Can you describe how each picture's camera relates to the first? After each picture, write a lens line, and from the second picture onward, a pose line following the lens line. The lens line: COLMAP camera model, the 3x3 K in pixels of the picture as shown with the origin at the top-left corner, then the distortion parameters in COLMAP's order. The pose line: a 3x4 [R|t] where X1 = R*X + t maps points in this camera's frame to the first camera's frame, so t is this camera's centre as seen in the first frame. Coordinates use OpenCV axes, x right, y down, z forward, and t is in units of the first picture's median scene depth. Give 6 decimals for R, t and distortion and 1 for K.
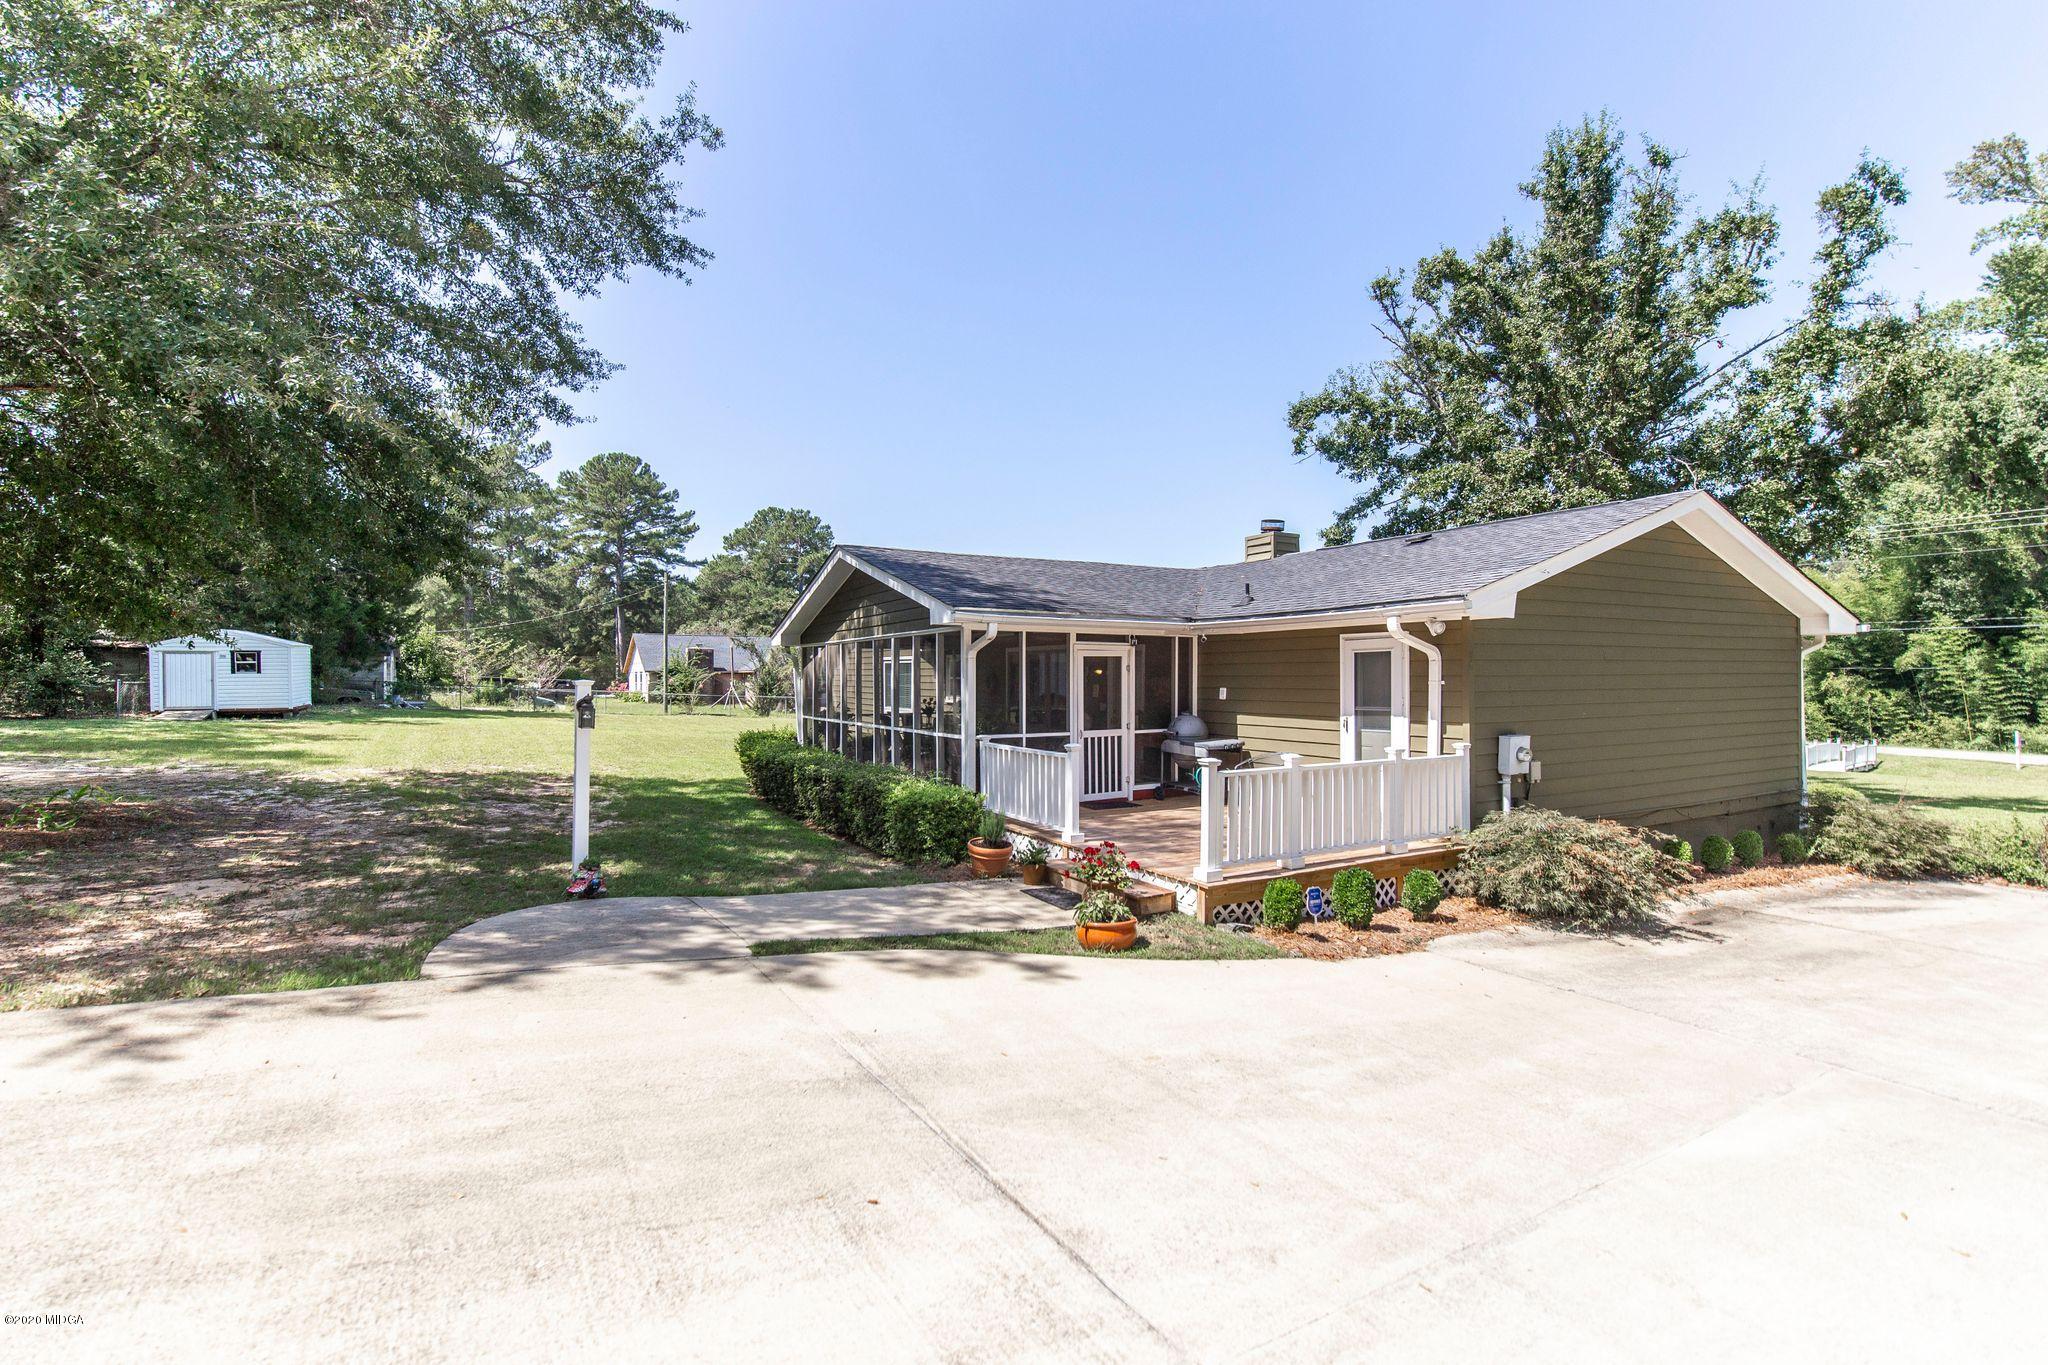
lens RADIAL K [[908.7, 0, 1017.1], [0, 908.7, 674.2], [0, 0, 1]] dist [0.003910, -0.000061]
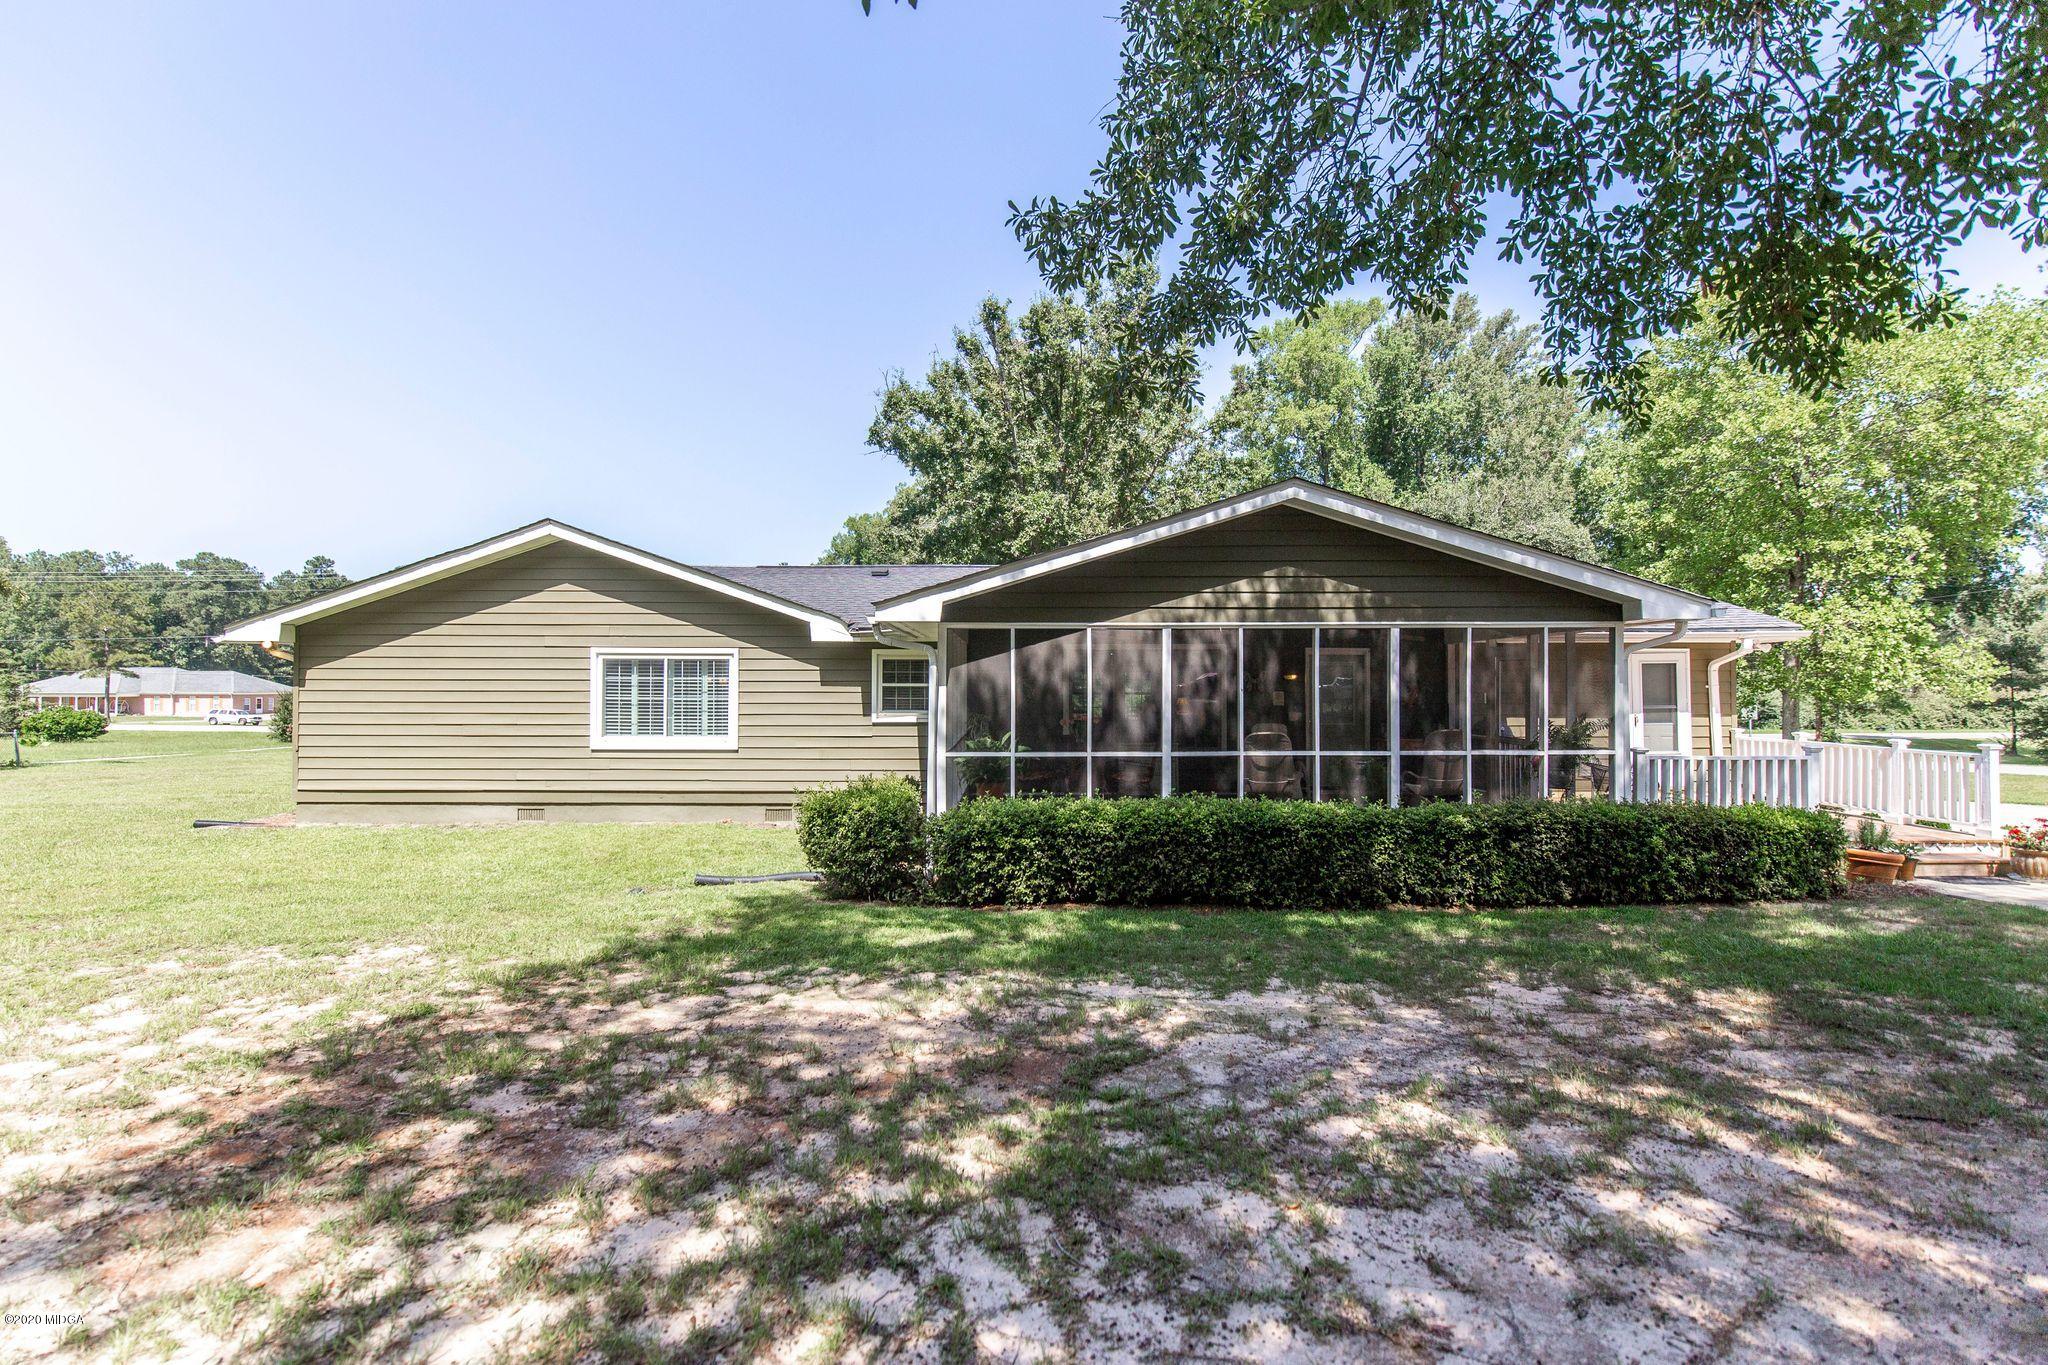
lens RADIAL K [[883.4, 0, 1028.8], [0, 883.4, 680.9], [0, 0, 1]] dist [0.000284, 0.000017]
pose [[0.474988, 0.005461, 0.879975, -0.422231], [-0.002952, 0.999985, -0.004613, 0.003207], [-0.879987, -0.000406, 0.474997, 0.437178]]
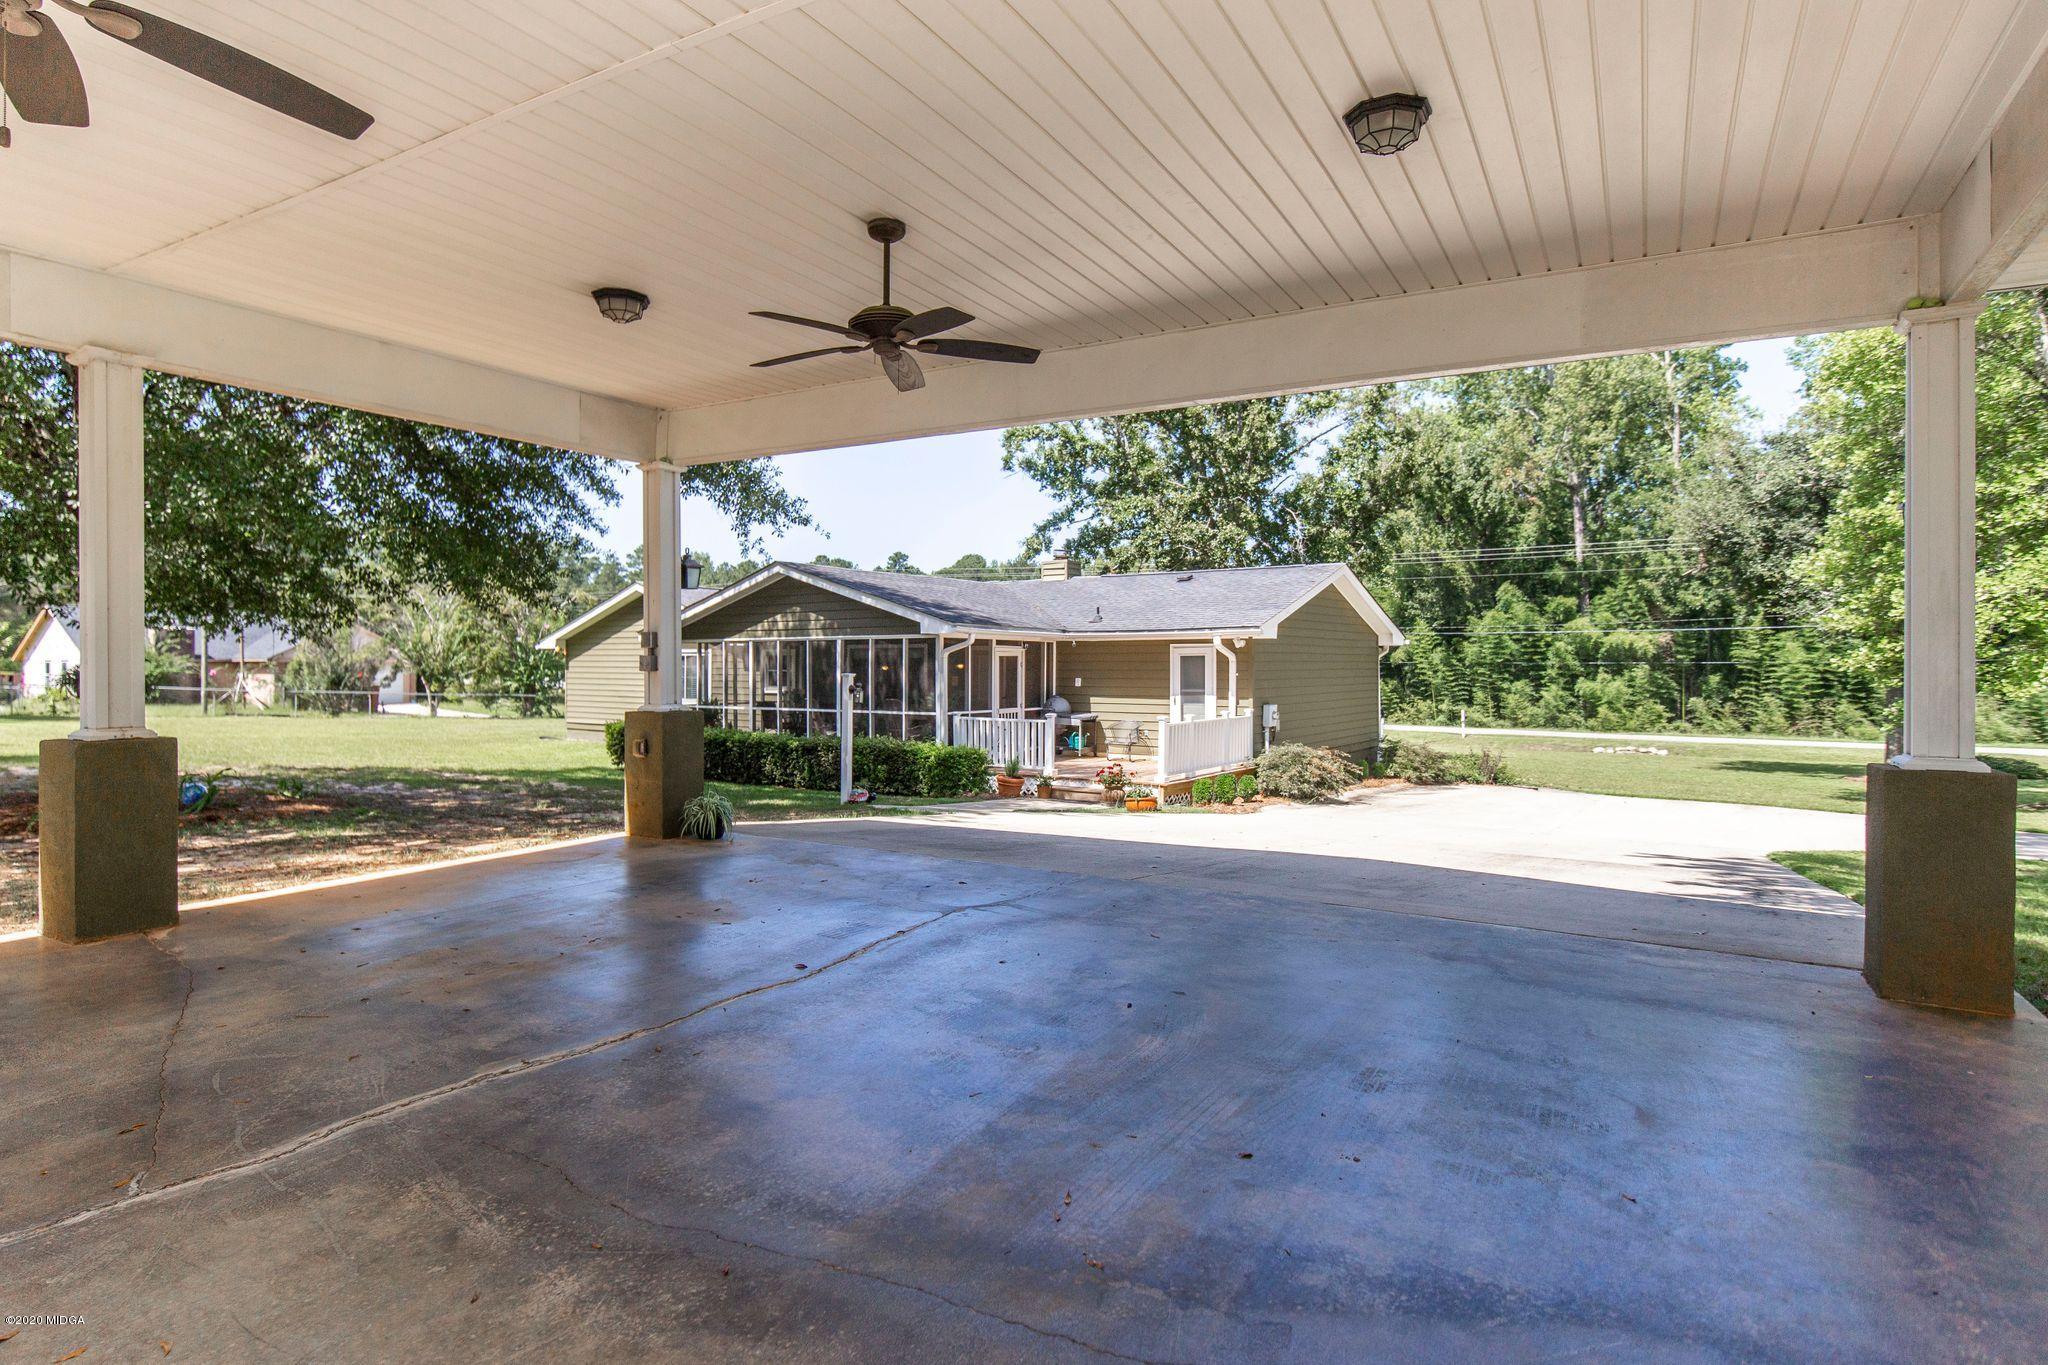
lens RADIAL K [[1094.6, 0, 1029.5], [0, 1094.6, 668.7], [0, 0, 1]] dist [0.000909, 0.000983]
pose [[0.896456, 0.001819, 0.443128, -0.272247], [-0.003989, 0.999984, 0.003965, -0.003042], [-0.443114, -0.005322, 0.896450, -0.232010]]
